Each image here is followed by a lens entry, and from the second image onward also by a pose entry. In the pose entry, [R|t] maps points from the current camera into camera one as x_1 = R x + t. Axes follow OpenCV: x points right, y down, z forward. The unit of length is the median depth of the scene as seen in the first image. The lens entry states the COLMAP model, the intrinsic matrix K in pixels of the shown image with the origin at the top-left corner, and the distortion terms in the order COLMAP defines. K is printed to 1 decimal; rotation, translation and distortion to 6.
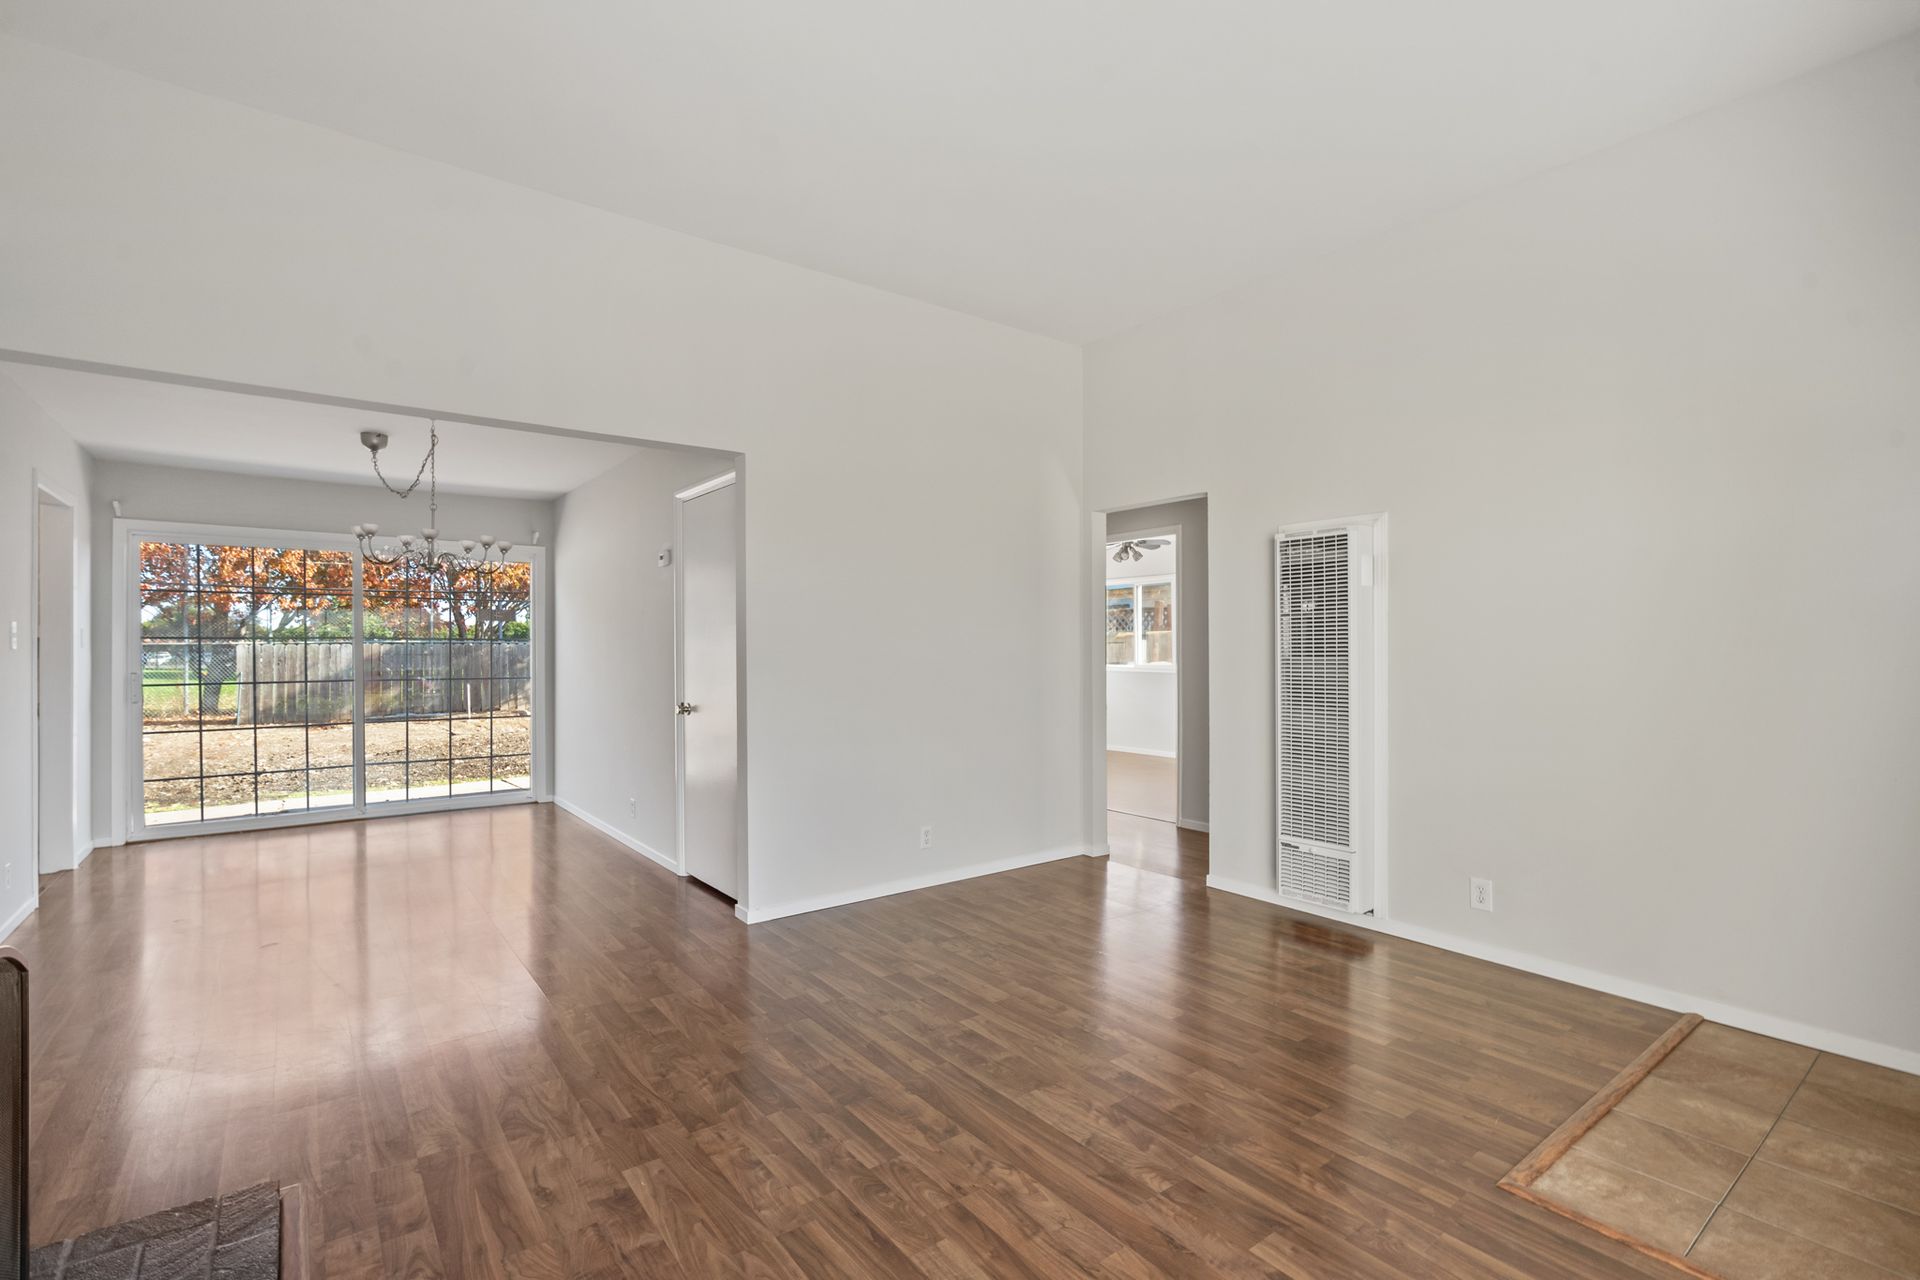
lens RADIAL K [[876.2, 0, 972.7], [0, 876.2, 642.0], [0, 0, 1]] dist [0.001283, -0.000401]
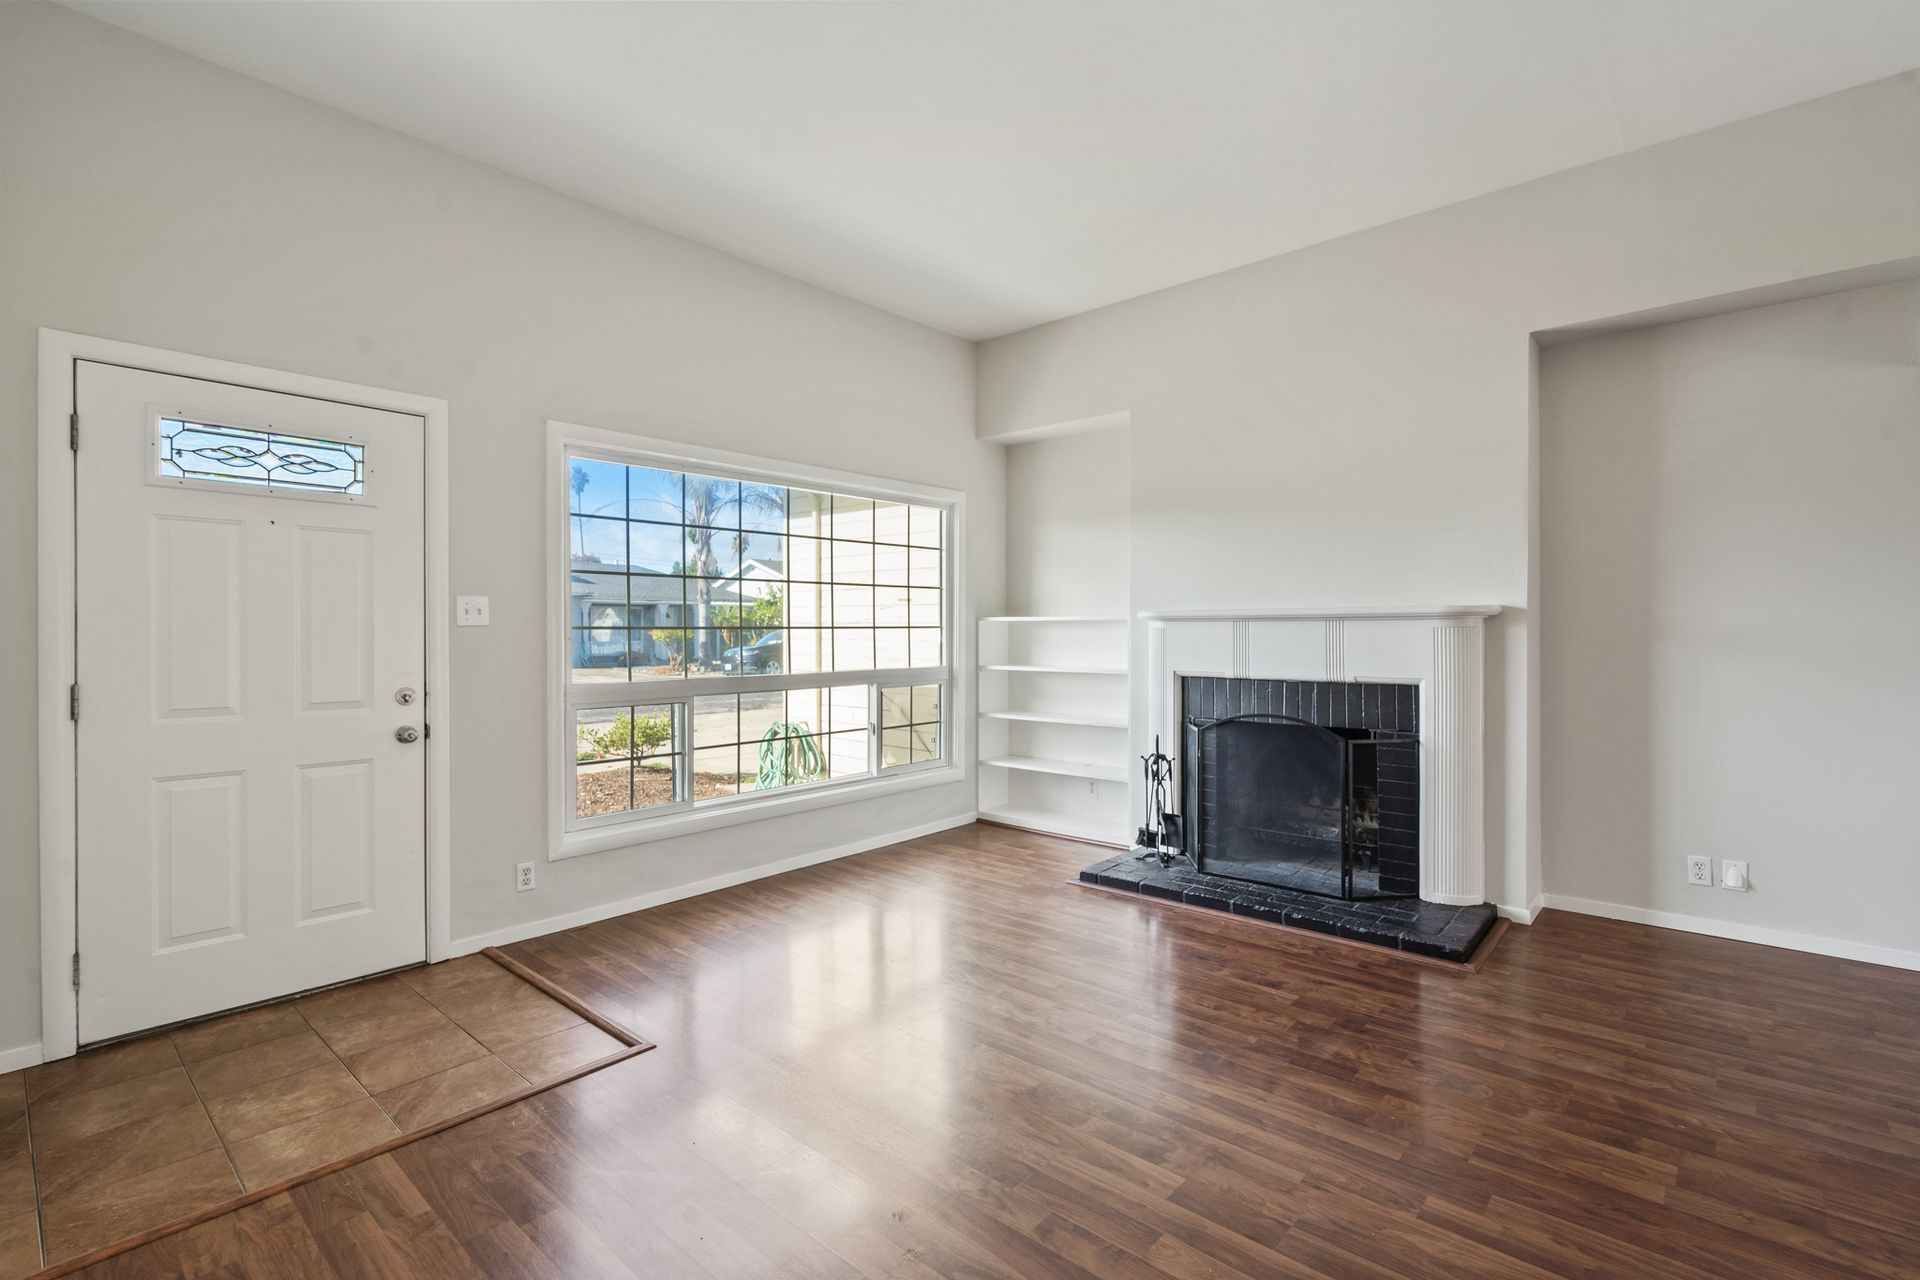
lens RADIAL K [[876.2, 0, 966.5], [0, 876.2, 630.2], [0, 0, 1]] dist [0.001283, -0.000401]
pose [[-0.982865, 0.006167, -0.184224, 0.166920], [0.008267, 0.999909, -0.010635, 0.013931], [0.184141, -0.011976, -0.982827, 1.013891]]
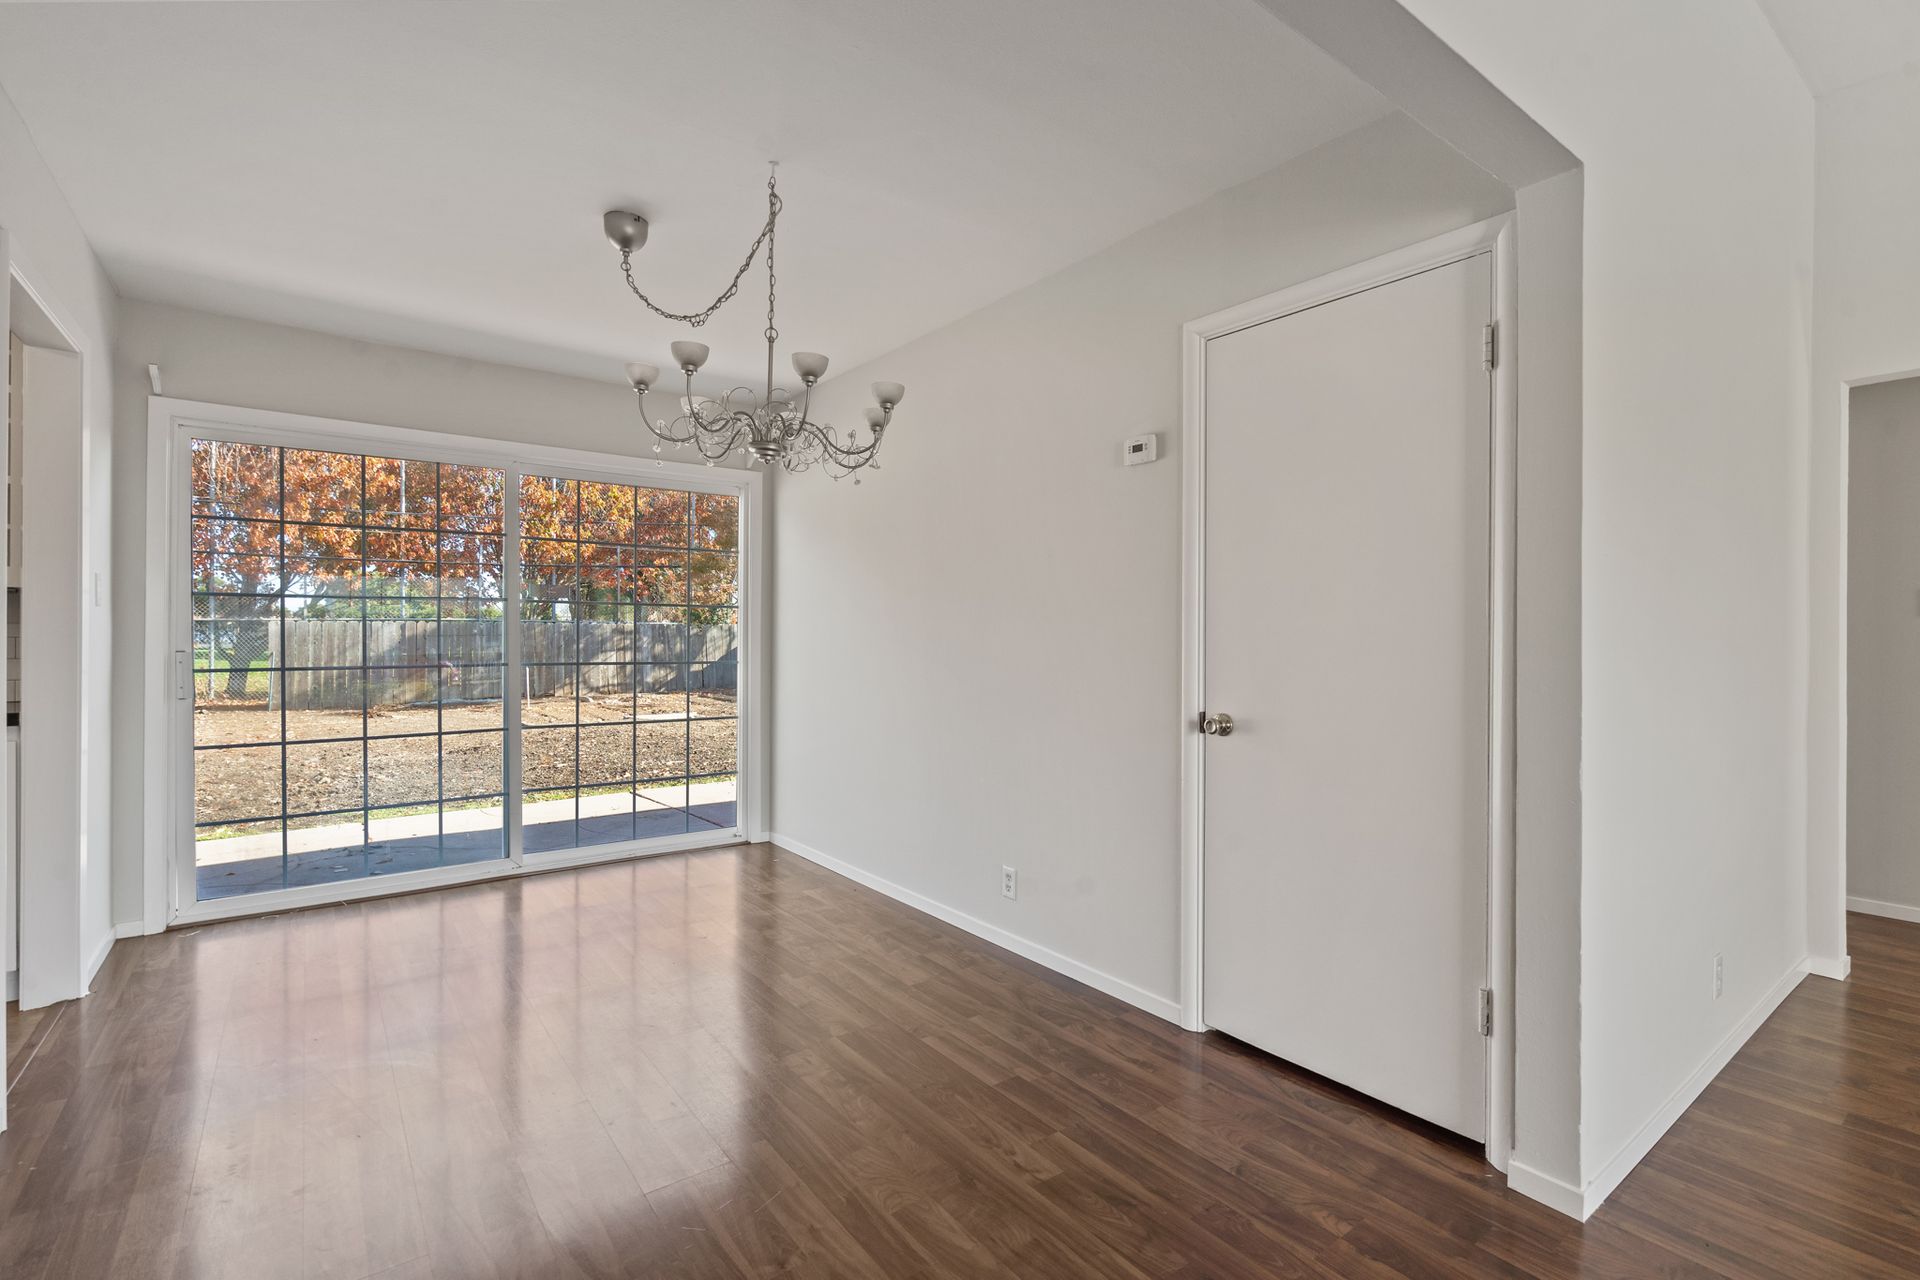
lens RADIAL K [[876.2, 0, 972.8], [0, 876.2, 629.7], [0, 0, 1]] dist [0.001283, -0.000401]
pose [[0.999956, 0.006028, -0.007254, -0.445086], [-0.006002, 0.999976, 0.003552, 0.016627], [0.007276, -0.003508, 0.999967, 0.436977]]
